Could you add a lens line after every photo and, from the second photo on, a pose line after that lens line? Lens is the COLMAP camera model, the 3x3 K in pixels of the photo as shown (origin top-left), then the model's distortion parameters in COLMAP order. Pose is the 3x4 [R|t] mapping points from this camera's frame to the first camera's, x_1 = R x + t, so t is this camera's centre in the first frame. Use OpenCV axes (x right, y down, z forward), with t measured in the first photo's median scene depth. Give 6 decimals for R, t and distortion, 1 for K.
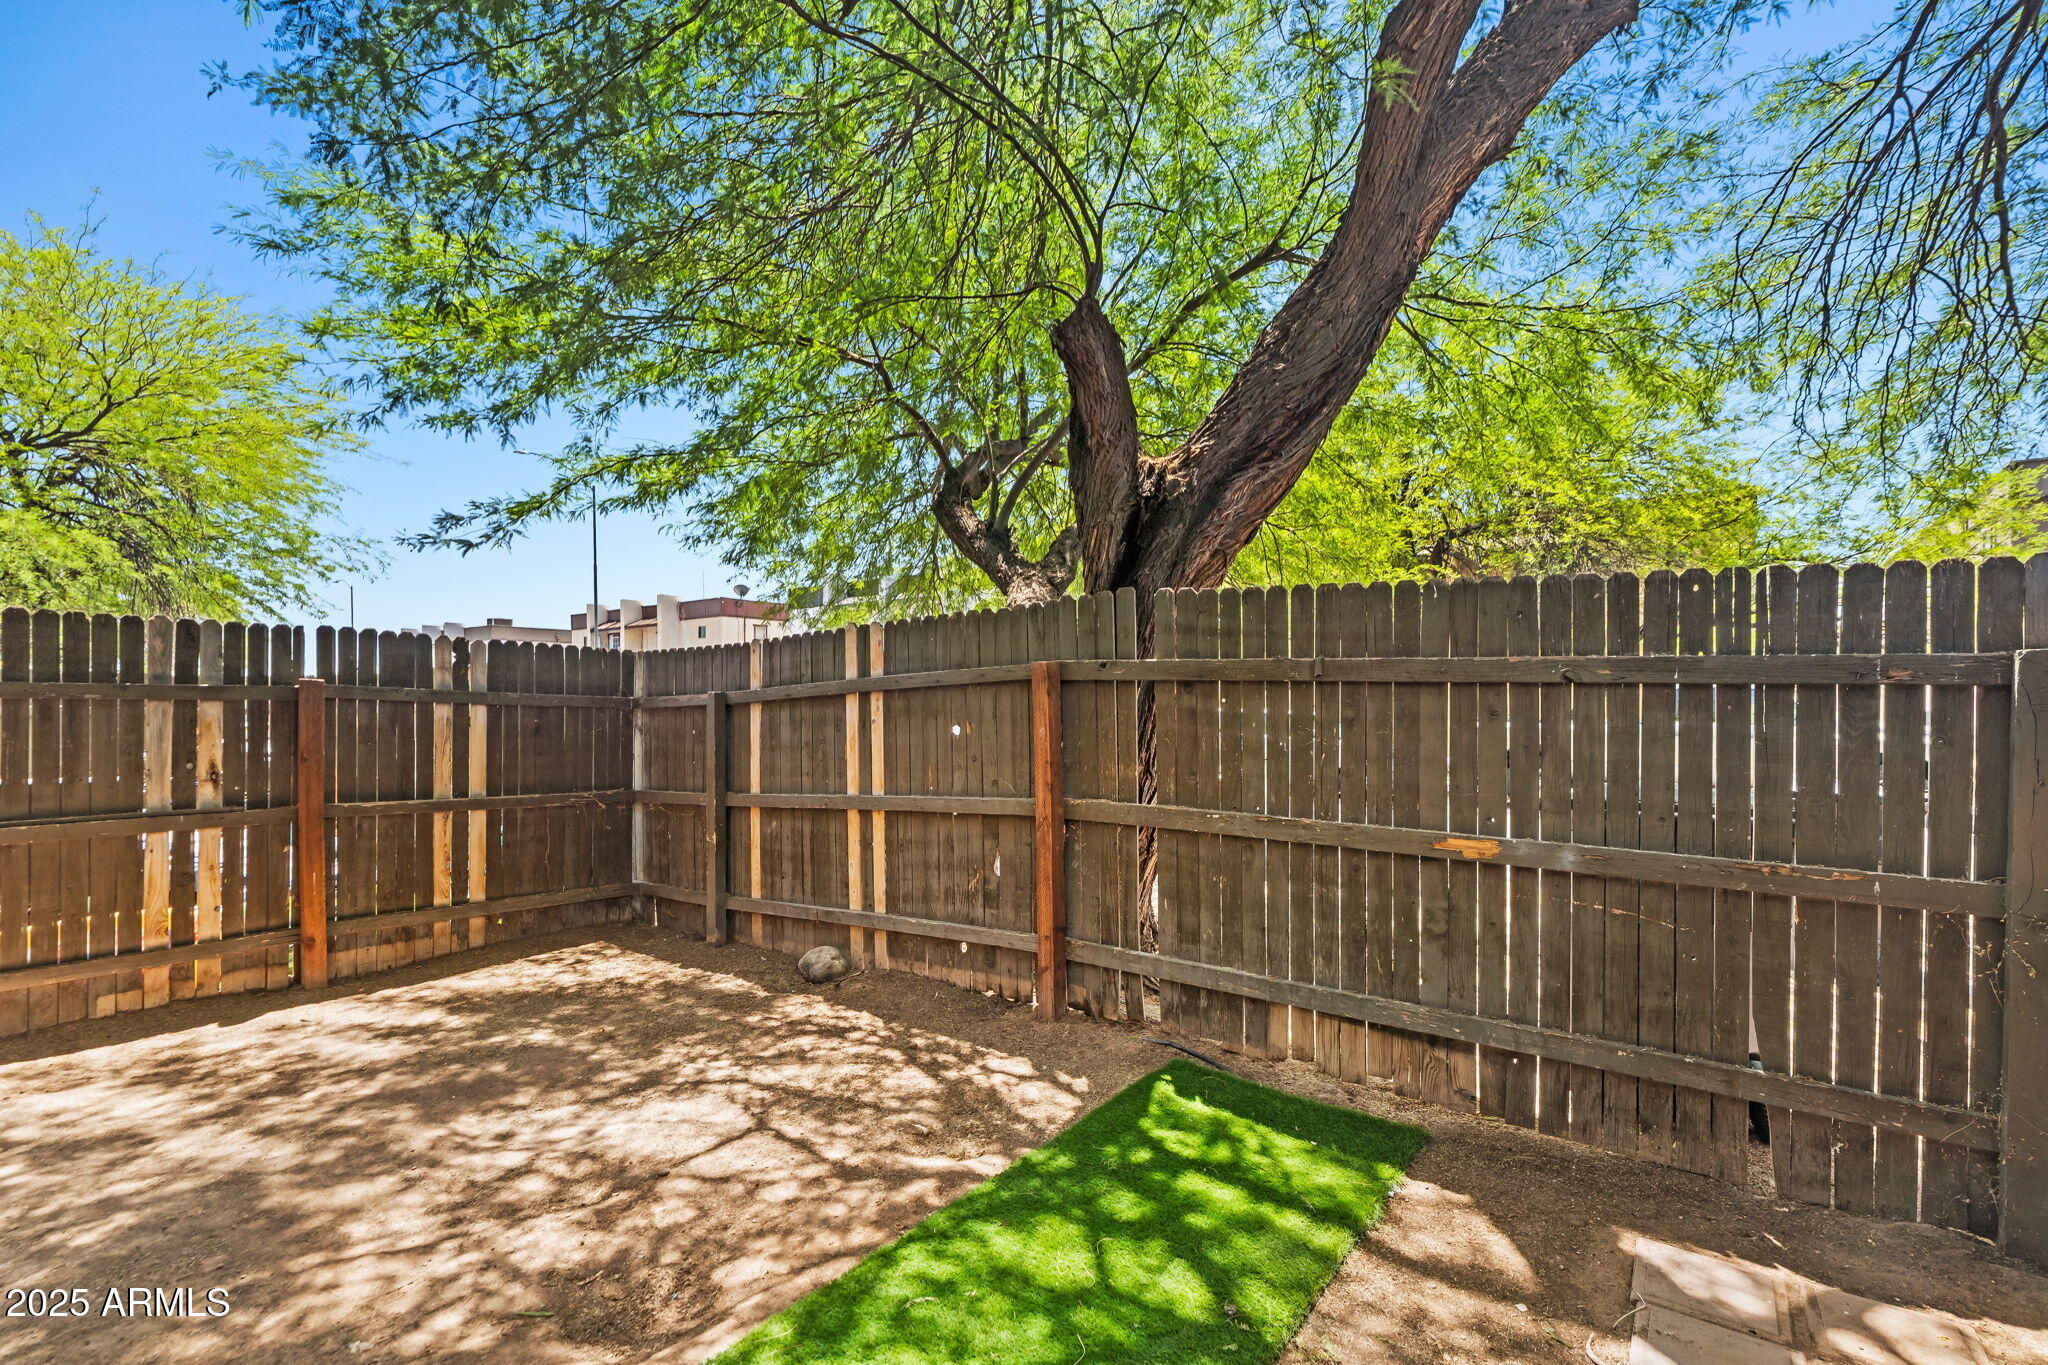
lens RADIAL K [[963.3, 0, 1019.0], [0, 963.3, 714.3], [0, 0, 1]] dist [-0.000778, -0.000002]
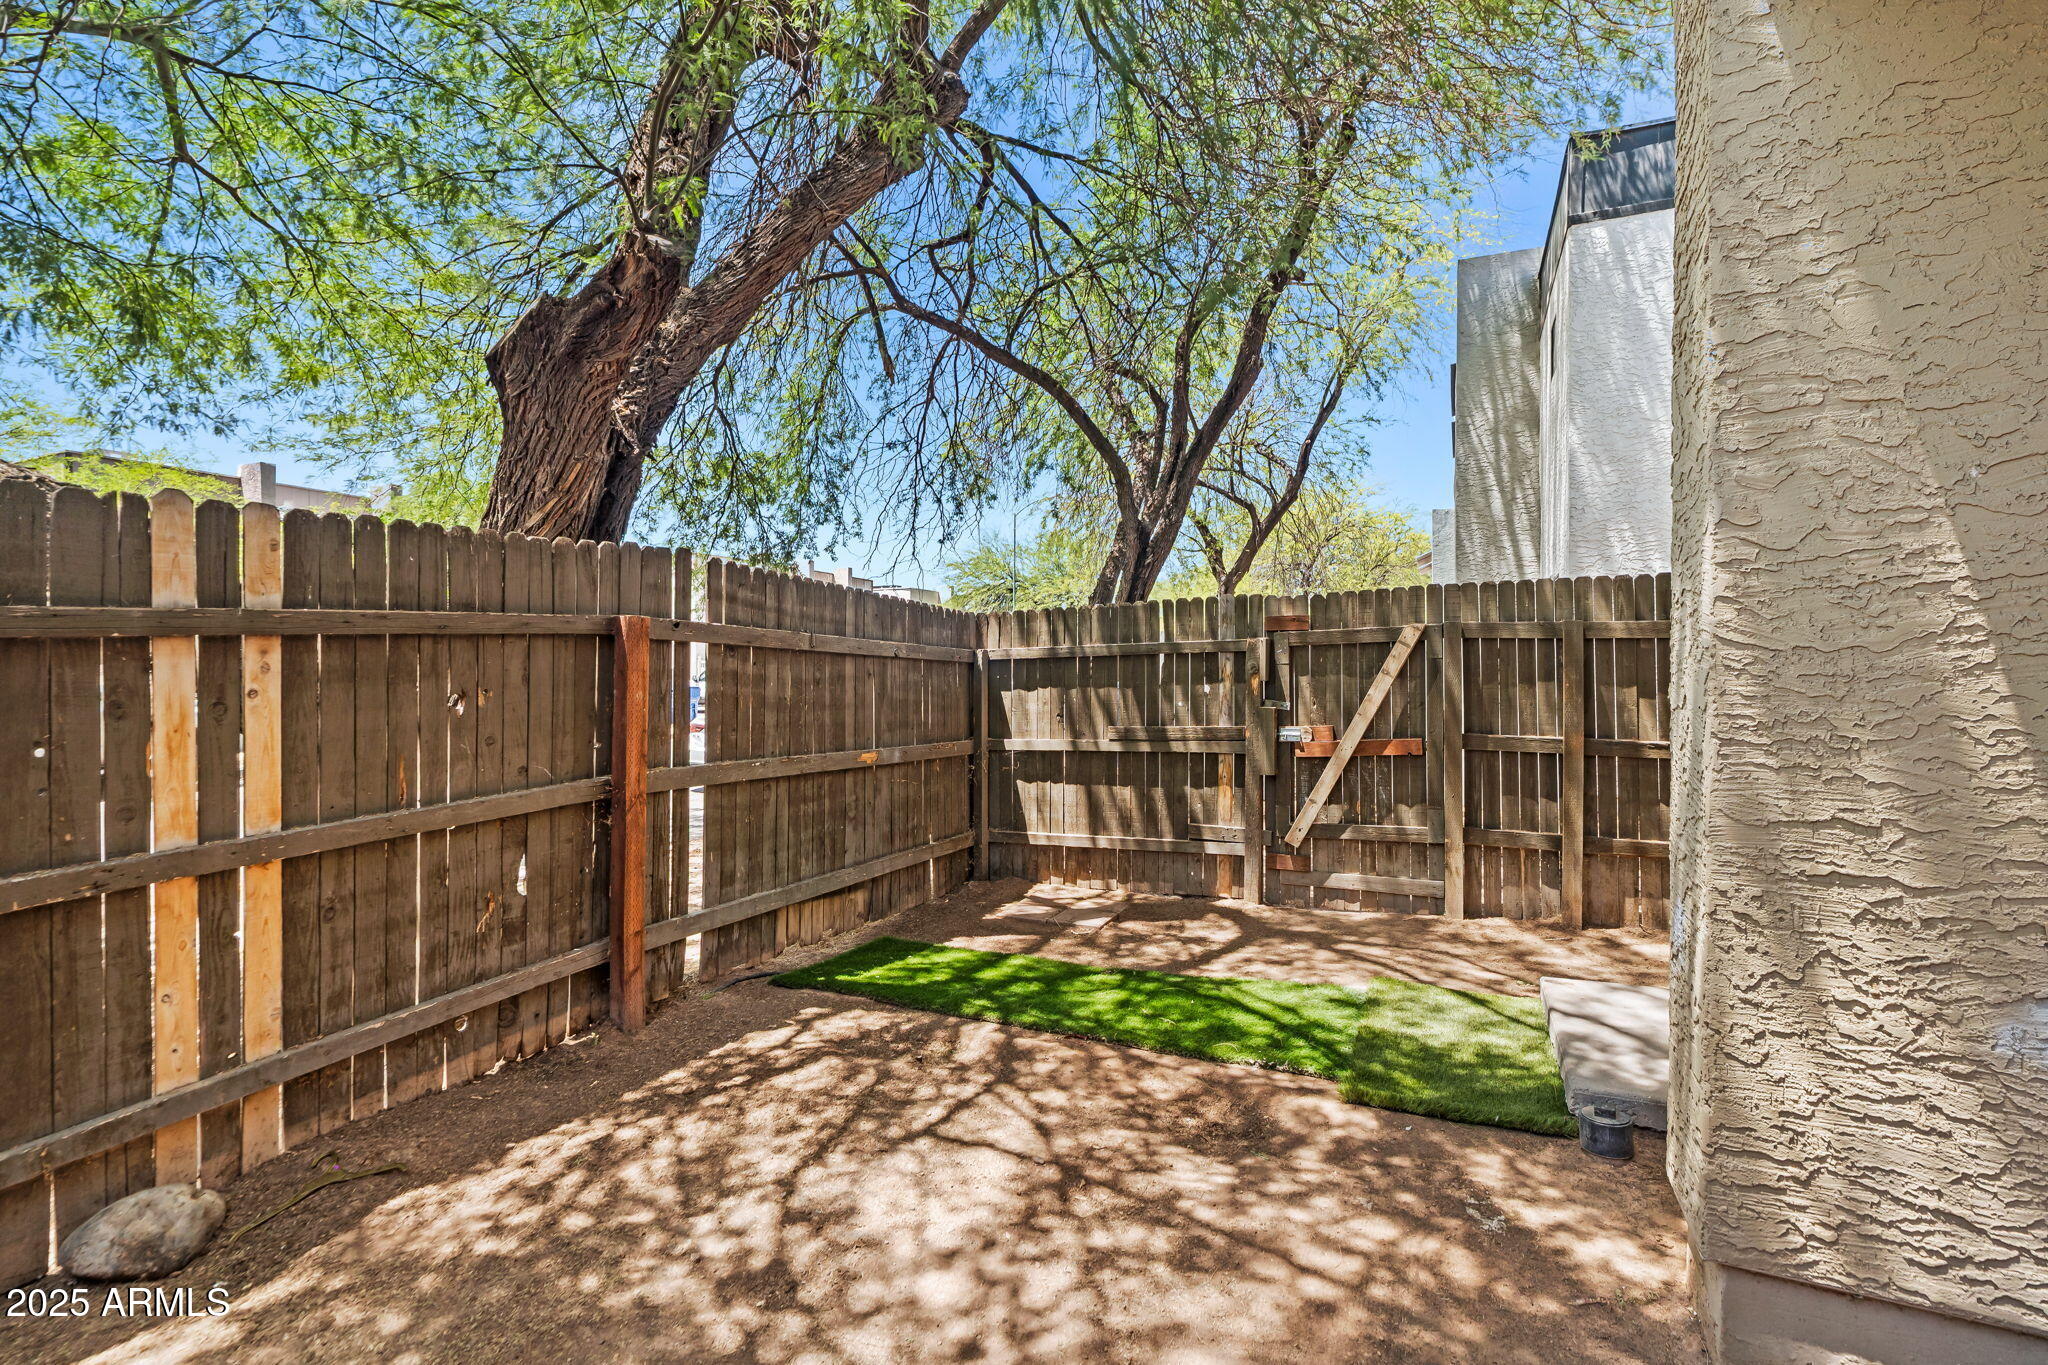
lens RADIAL K [[935.4, 0, 1024.0], [0, 935.4, 682.5], [0, 0, 1]] dist [-0.000351, 0.000192]
pose [[-0.210388, -0.007349, 0.977590, -0.998016], [0.006972, 0.999935, 0.009017, -0.000217], [-0.977593, 0.008713, -0.210323, 0.959150]]
